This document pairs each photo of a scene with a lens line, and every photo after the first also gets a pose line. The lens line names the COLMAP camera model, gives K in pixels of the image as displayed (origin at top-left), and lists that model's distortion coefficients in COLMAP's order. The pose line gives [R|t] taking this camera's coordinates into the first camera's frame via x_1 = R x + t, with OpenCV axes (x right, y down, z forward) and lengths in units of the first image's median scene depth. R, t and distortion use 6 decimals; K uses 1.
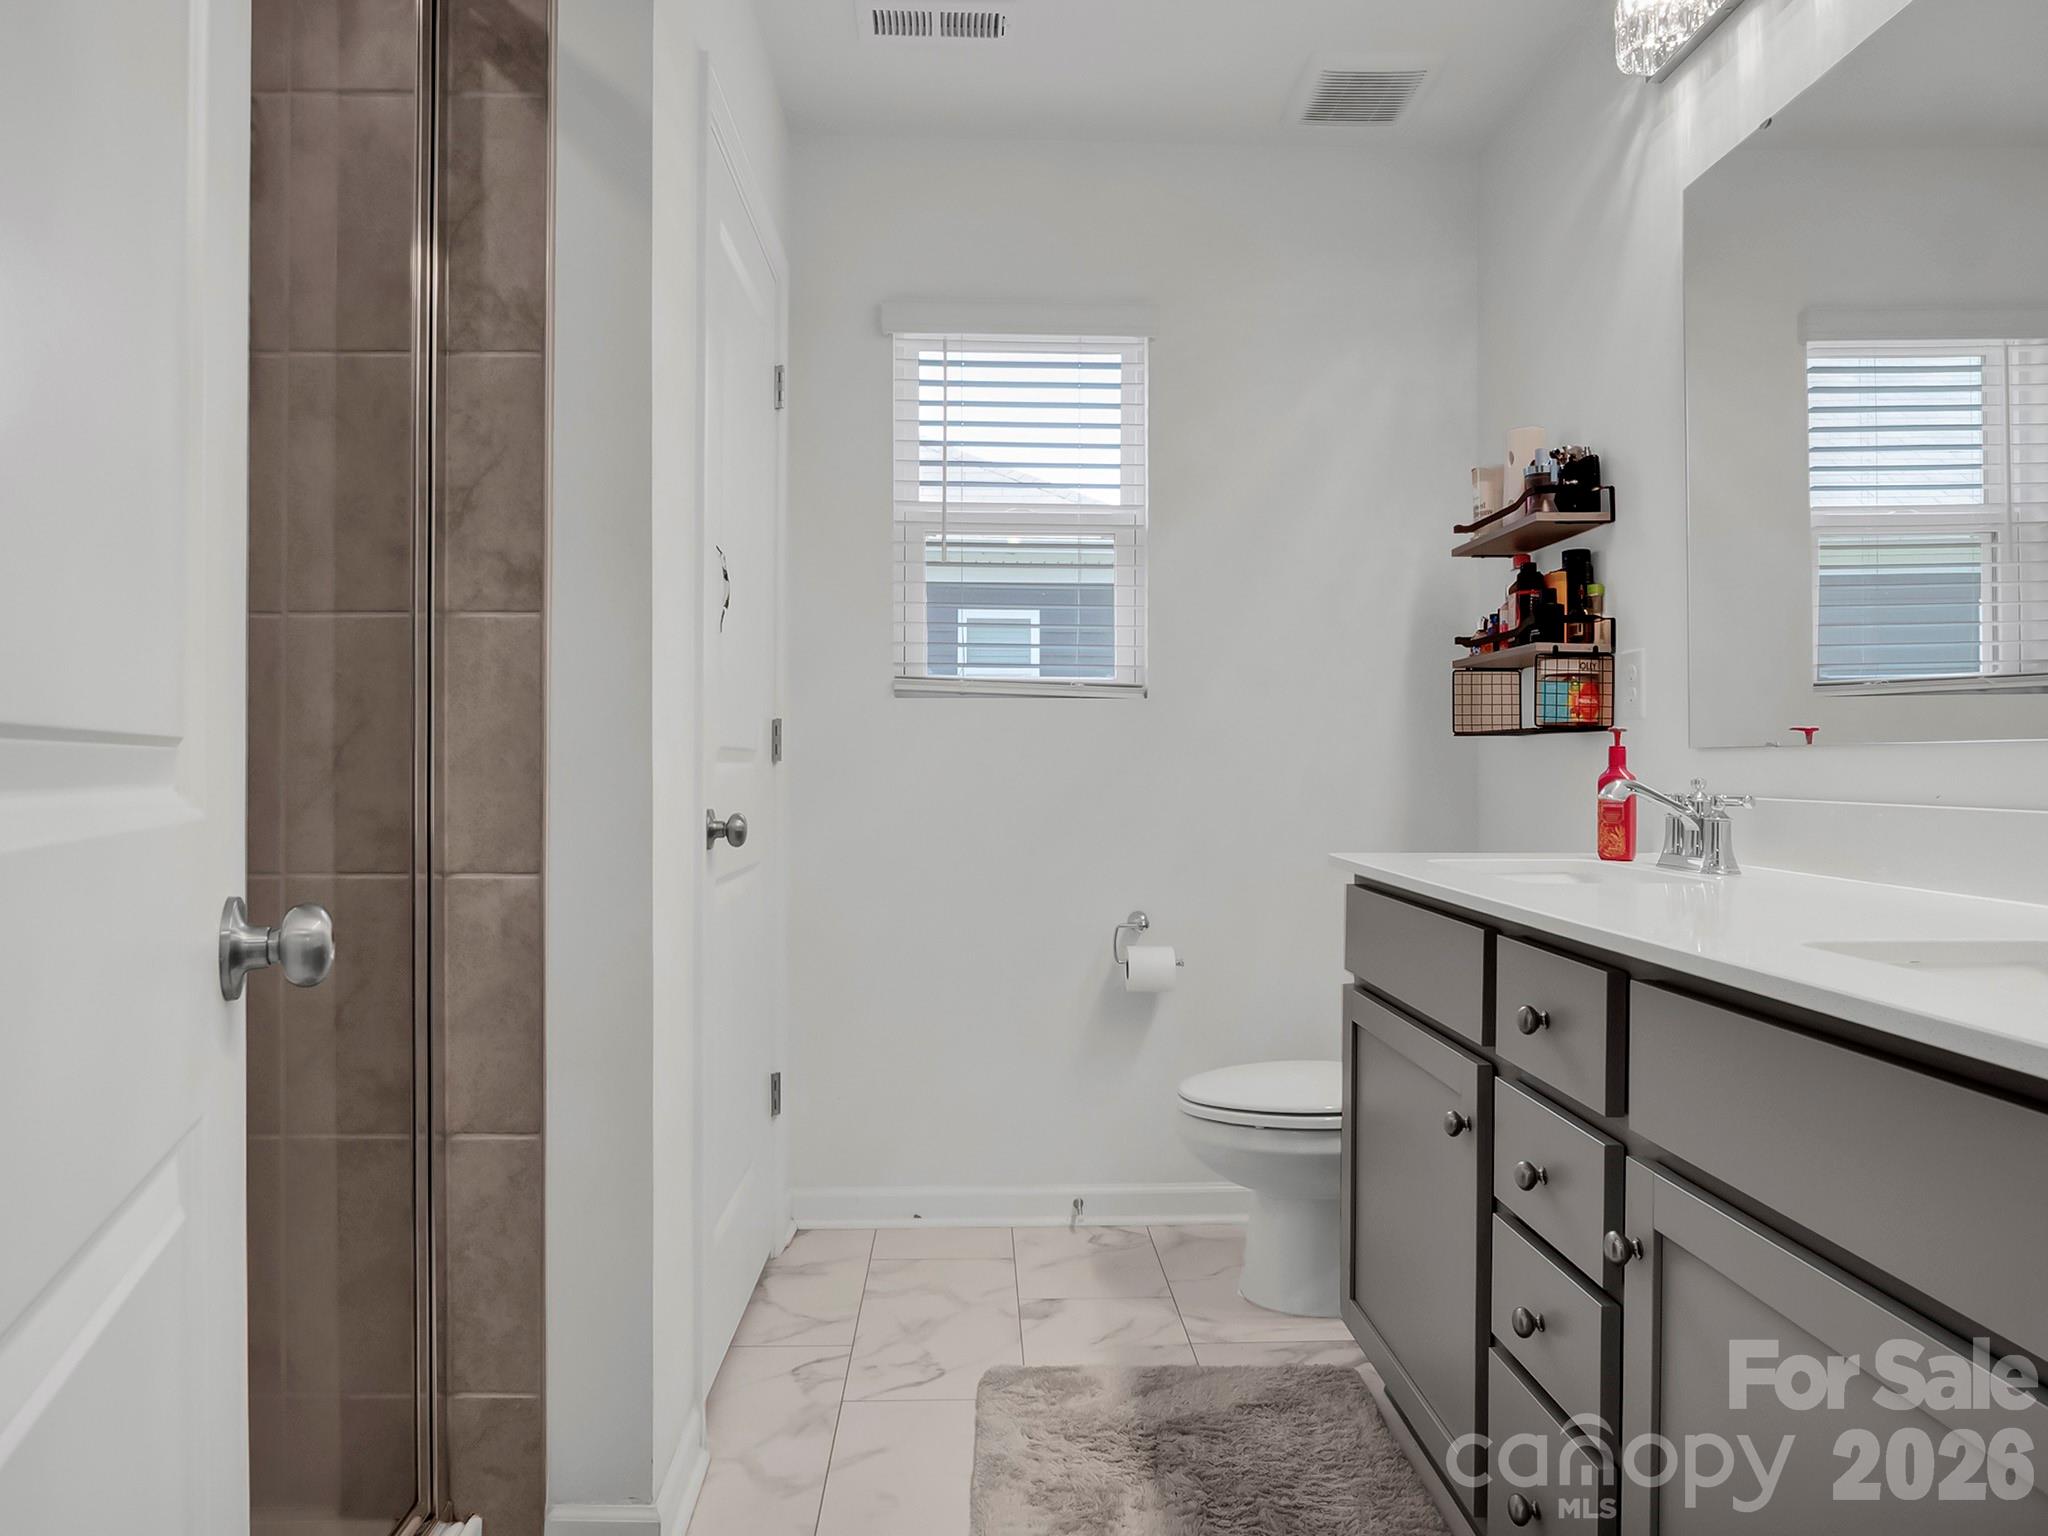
lens RADIAL K [[1301.8, 0, 1012.7], [0, 1301.8, 768.6], [0, 0, 1]] dist [-0.029734, 0.012336]
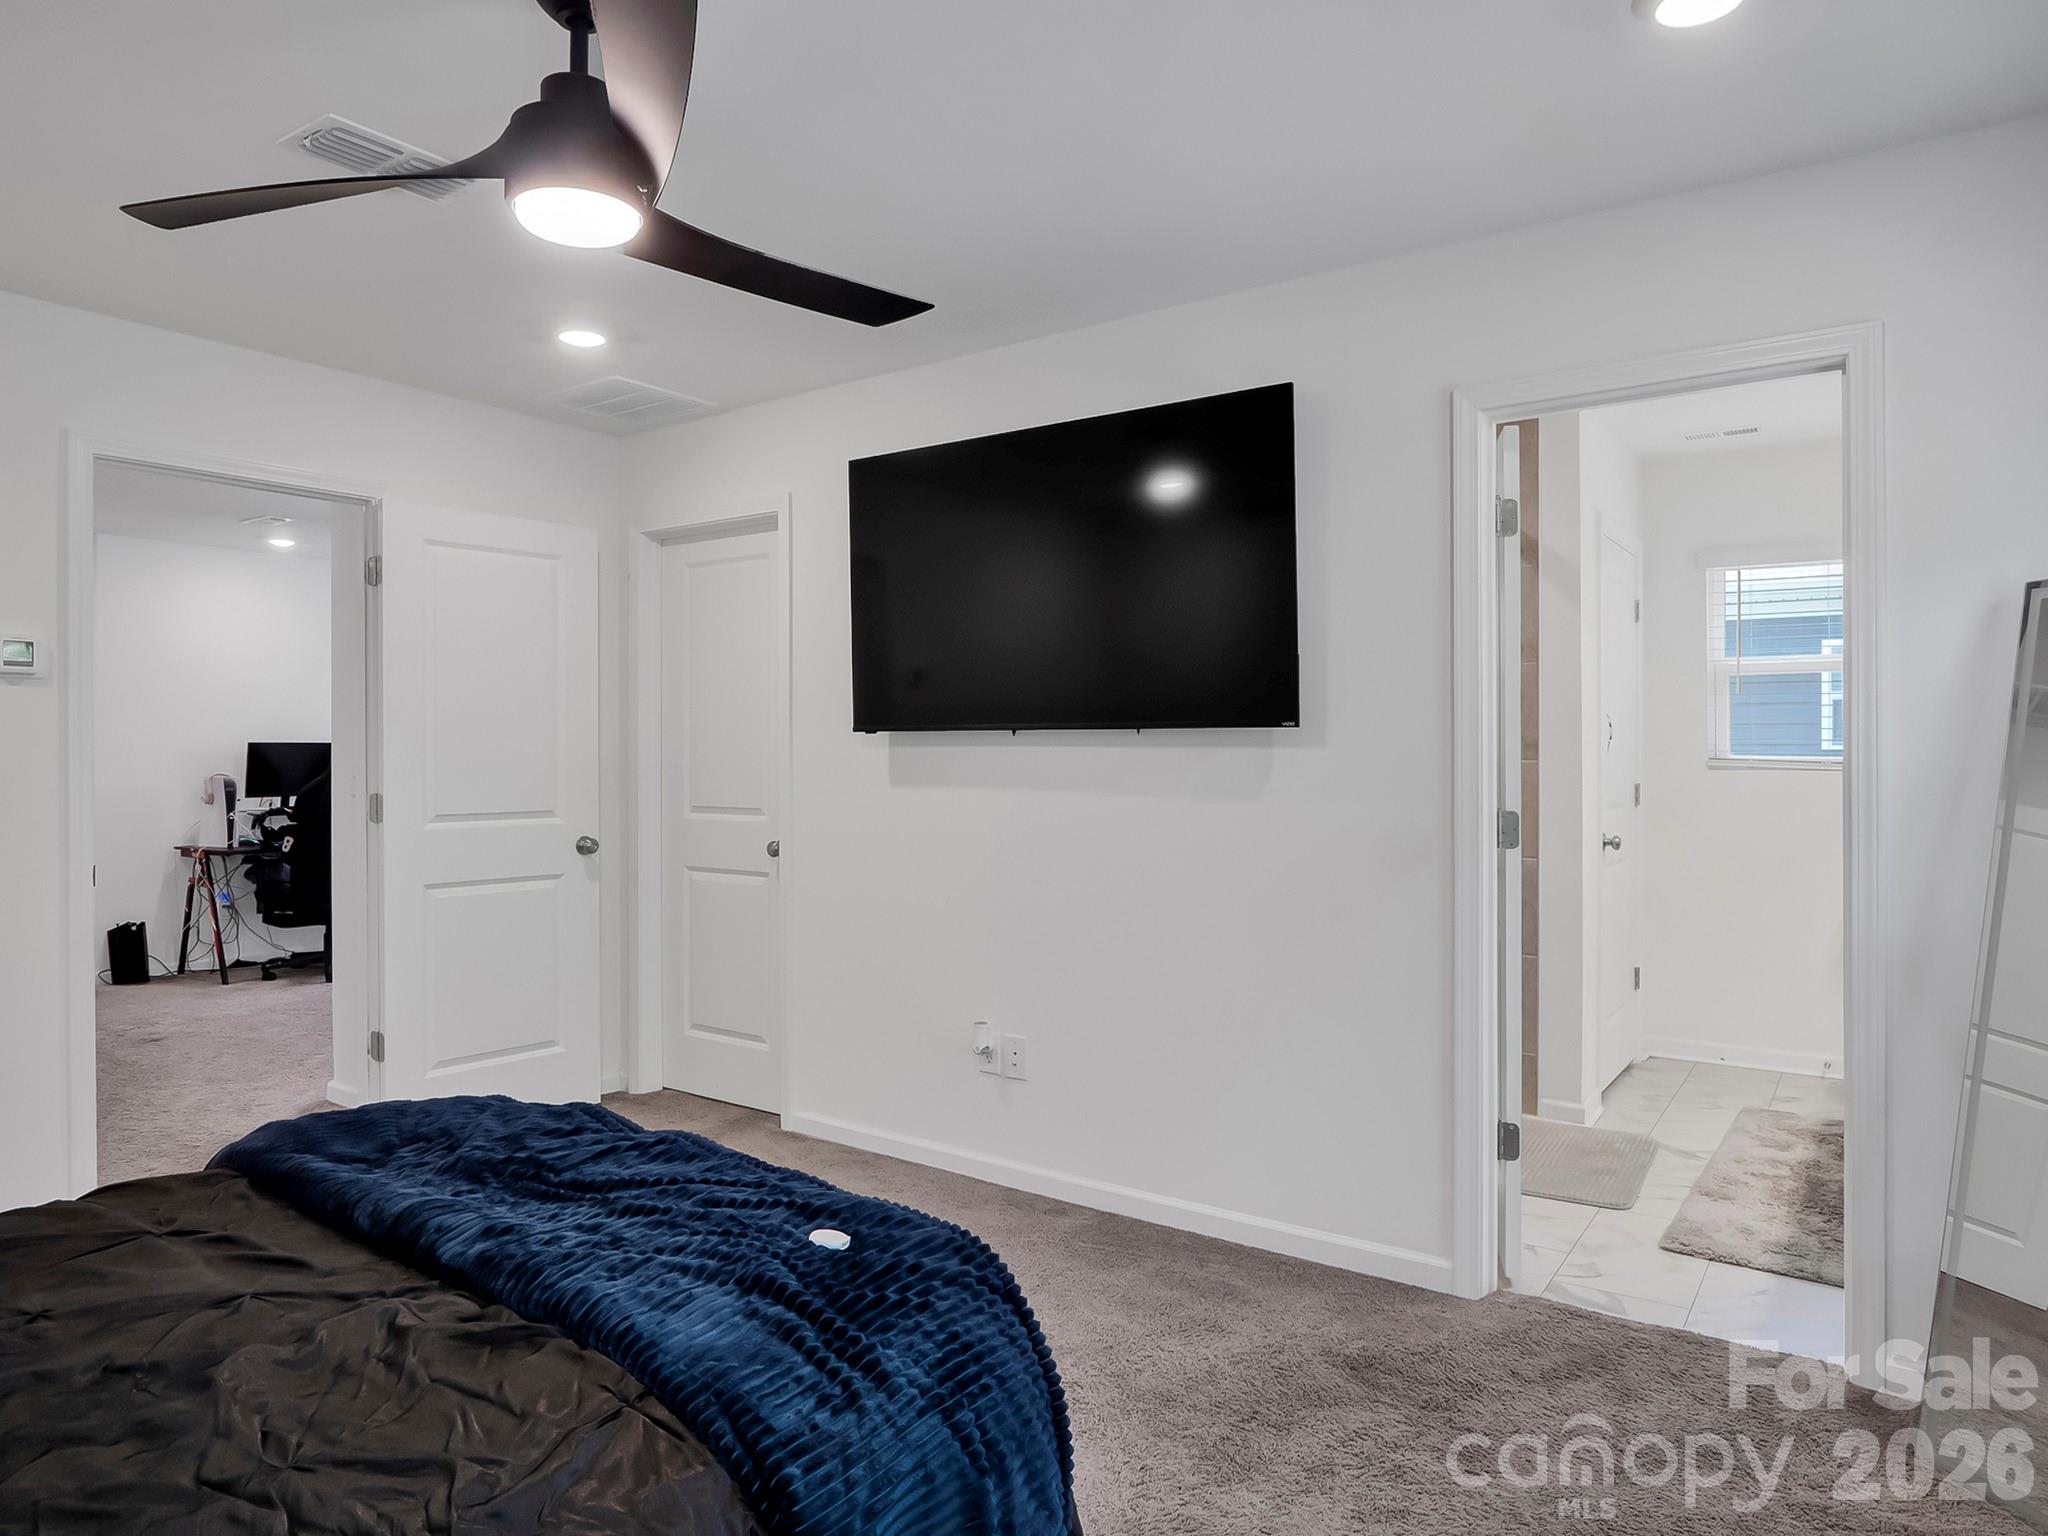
lens RADIAL K [[1310.7, 0, 1010.6], [0, 1310.7, 753.4], [0, 0, 1]] dist [-0.025987, 0.007804]
pose [[0.801728, -0.005638, -0.597663, 0.231599], [0.000157, 0.999957, -0.009222, -0.066813], [0.597689, 0.007300, 0.801695, -1.119031]]
